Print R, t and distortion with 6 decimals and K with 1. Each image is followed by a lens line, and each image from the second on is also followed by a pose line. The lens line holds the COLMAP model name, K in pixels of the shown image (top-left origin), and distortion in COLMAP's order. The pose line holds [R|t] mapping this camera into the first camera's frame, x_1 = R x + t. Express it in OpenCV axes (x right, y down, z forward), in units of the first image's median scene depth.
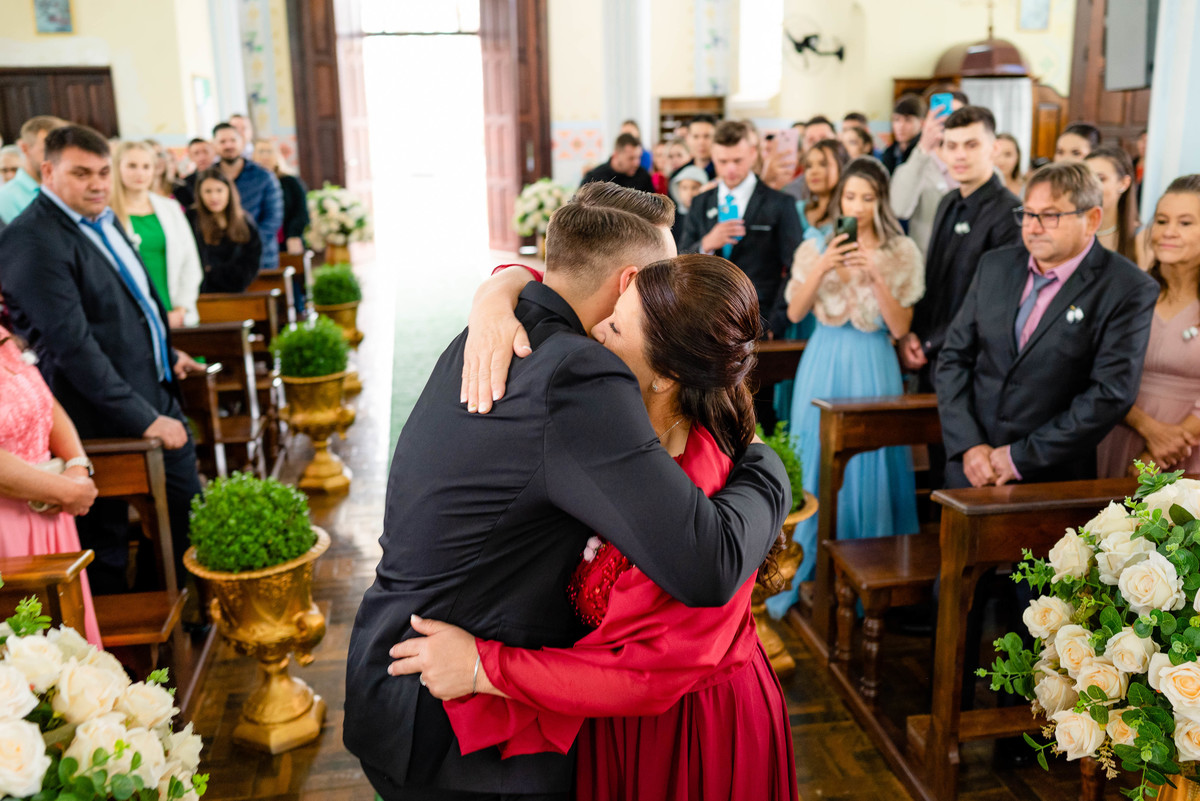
lens RADIAL K [[1236.0, 0, 599.1], [0, 1236.0, 402.0], [0, 0, 1]] dist [-0.018643, 0.000000]
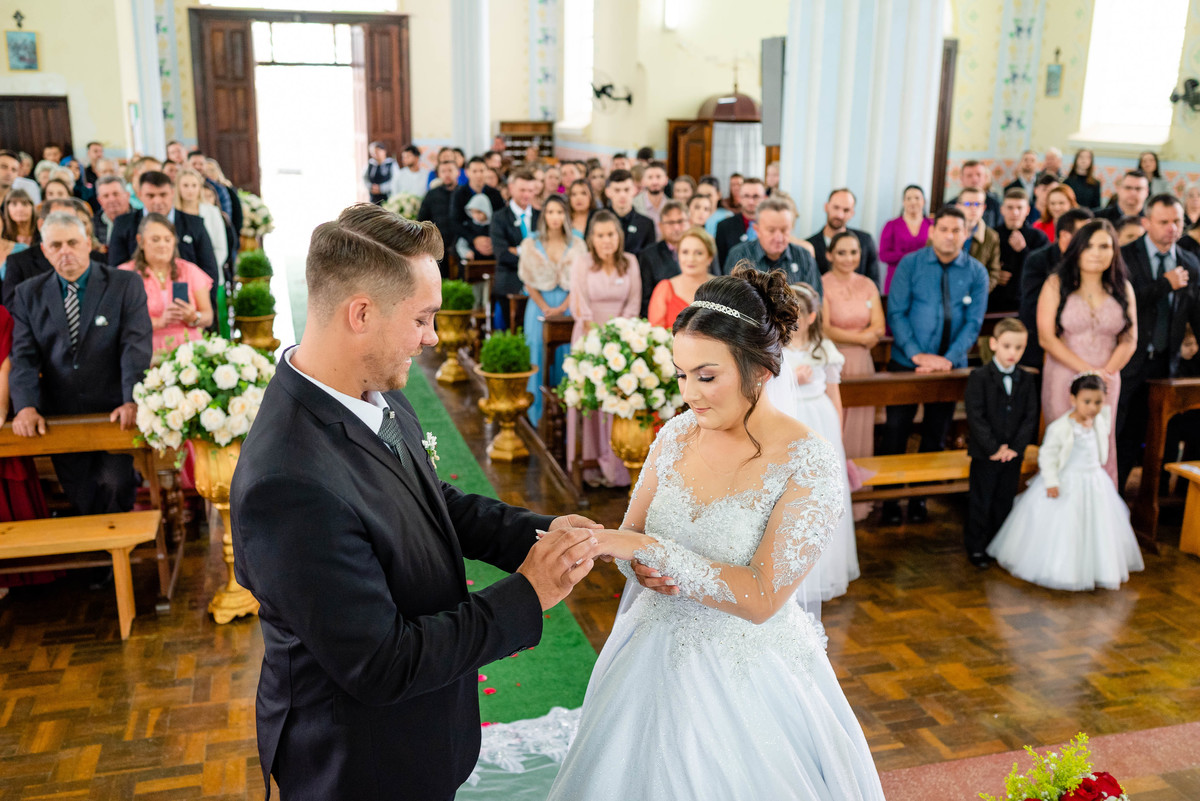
lens RADIAL K [[1236.0, 0, 602.8], [0, 1236.0, 399.9], [0, 0, 1]] dist [-0.018643, 0.000000]
pose [[0.993819, 0.001979, 0.110993, 0.019858], [-0.001942, 0.999998, -0.000441, 0.044279], [-0.110993, 0.000222, 0.993821, -0.330007]]
